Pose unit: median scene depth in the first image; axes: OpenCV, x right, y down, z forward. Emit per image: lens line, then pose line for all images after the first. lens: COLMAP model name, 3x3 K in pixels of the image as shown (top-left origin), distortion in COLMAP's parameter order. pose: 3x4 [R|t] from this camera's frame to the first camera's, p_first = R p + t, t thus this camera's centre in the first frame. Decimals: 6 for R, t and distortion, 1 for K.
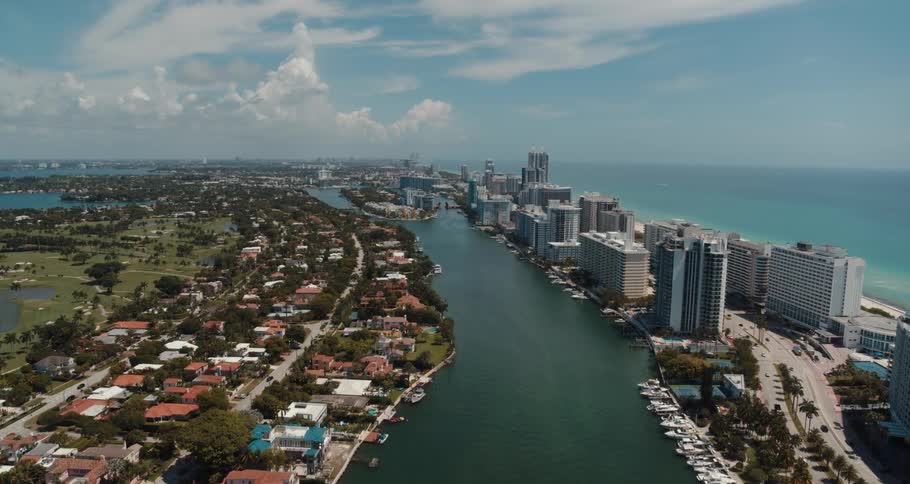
lens RADIAL K [[628.2, 0, 465.0], [0, 628.2, 242.2], [0, 0, 1]] dist [-0.114936, 0.074772]
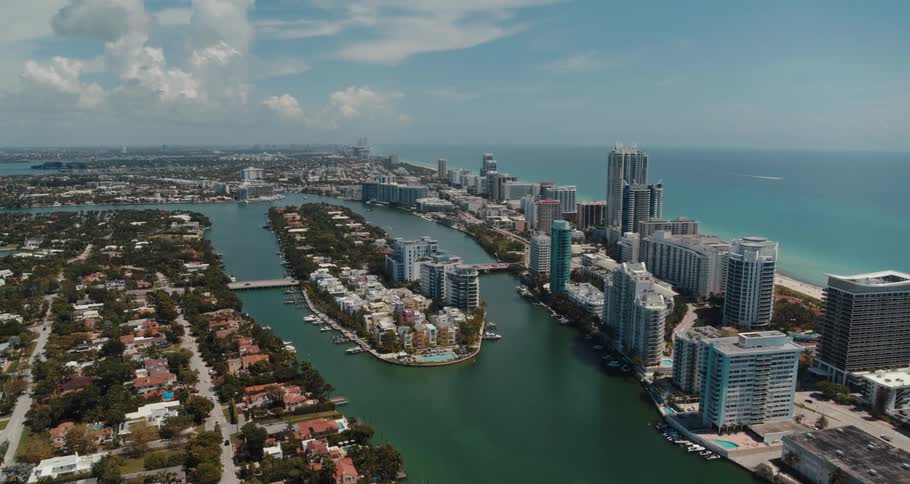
lens RADIAL K [[628.2, 0, 465.0], [0, 628.2, 242.2], [0, 0, 1]] dist [-0.114936, 0.074772]
pose [[0.996163, -0.021212, 0.084906, -0.174492], [0.018930, 0.999440, 0.027599, -0.193169], [-0.085444, -0.025885, 0.996007, 1.101716]]
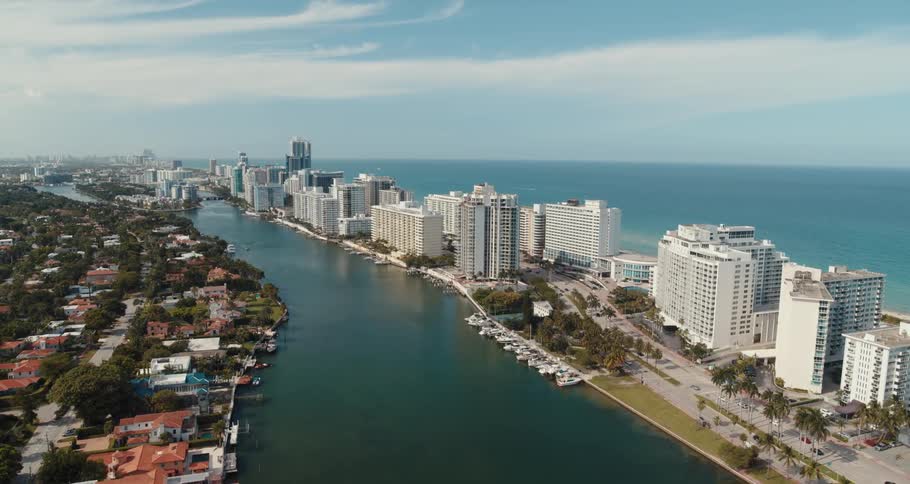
lens RADIAL K [[621.6, 0, 473.5], [0, 621.6, 242.9], [0, 0, 1]] dist [-0.063323, -0.000127]
pose [[0.916321, -0.059797, 0.395955, -0.070407], [0.056573, 0.998202, 0.019827, 0.033512], [-0.396428, 0.004233, 0.918056, -0.024332]]
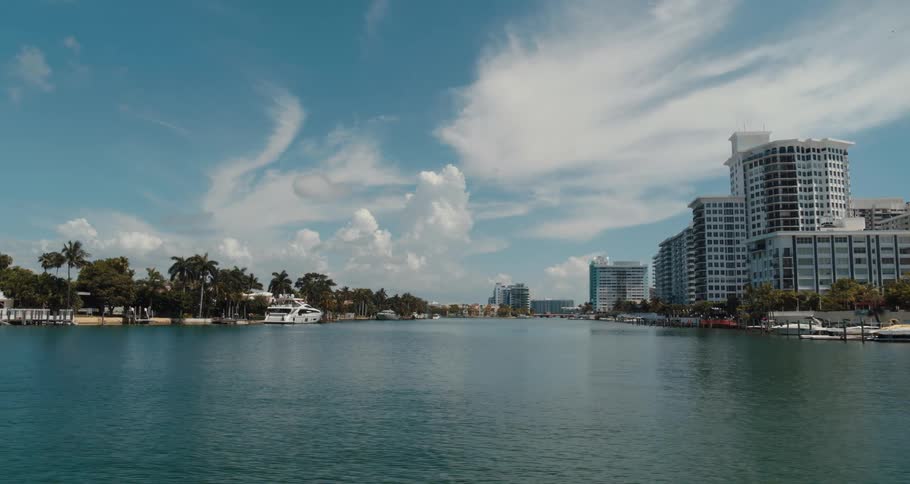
lens RADIAL K [[628.2, 0, 465.0], [0, 628.2, 242.2], [0, 0, 1]] dist [-0.114936, 0.074772]
pose [[0.967133, -0.029004, -0.252611, 0.085281], [-0.035262, 0.968575, -0.246211, 0.070731], [0.251814, 0.247026, 0.935718, 0.738200]]
